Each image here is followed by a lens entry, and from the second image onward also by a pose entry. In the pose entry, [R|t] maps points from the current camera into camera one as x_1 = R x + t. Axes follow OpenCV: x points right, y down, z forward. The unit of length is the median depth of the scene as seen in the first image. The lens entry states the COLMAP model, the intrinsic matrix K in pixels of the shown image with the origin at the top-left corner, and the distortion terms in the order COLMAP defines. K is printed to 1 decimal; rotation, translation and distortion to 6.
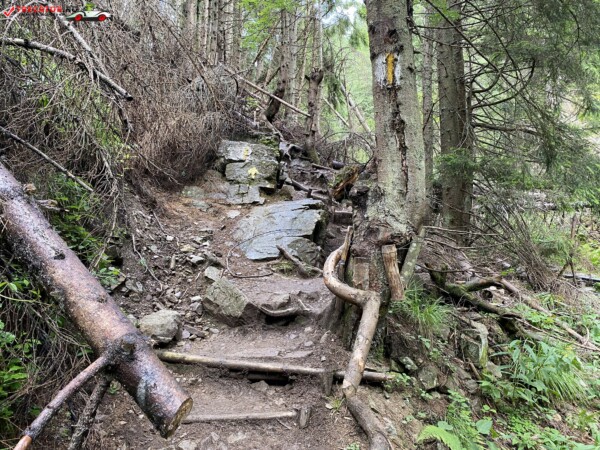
lens RADIAL K [[444.4, 0, 302.0], [0, 444.4, 225.3], [0, 0, 1]] dist [-0.001264, -0.001243]
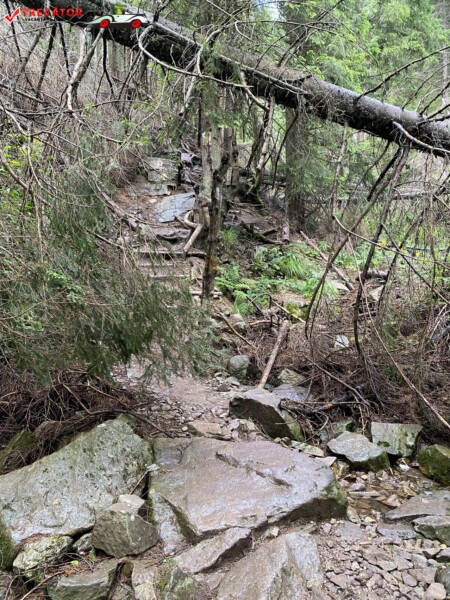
lens RADIAL K [[444.4, 0, 221.9], [0, 444.4, 302.7], [0, 0, 1]] dist [-0.001264, -0.001243]
pose [[0.999642, -0.006733, -0.025907, 0.153550], [0.011122, 0.984817, 0.173240, 0.065037], [0.024348, -0.173466, 0.984539, -0.762145]]
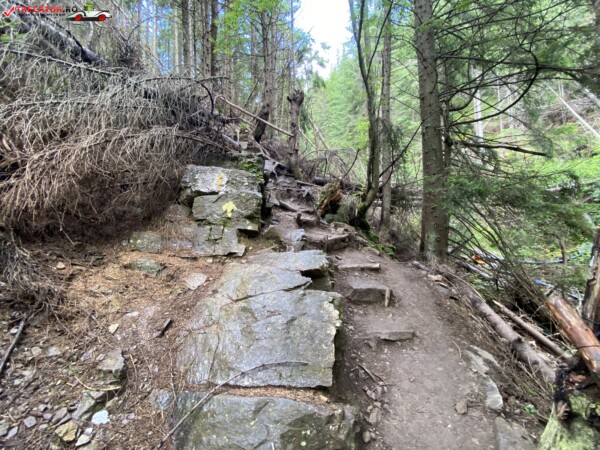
lens RADIAL K [[242.9, 0, 301.0], [0, 242.9, 222.5], [0, 0, 1]] dist [0.001502, -0.000073]
pose [[0.996933, -0.034608, 0.070186, -0.017152], [0.028260, 0.995585, 0.089506, -0.126523], [-0.072973, -0.087248, 0.993510, 0.565541]]
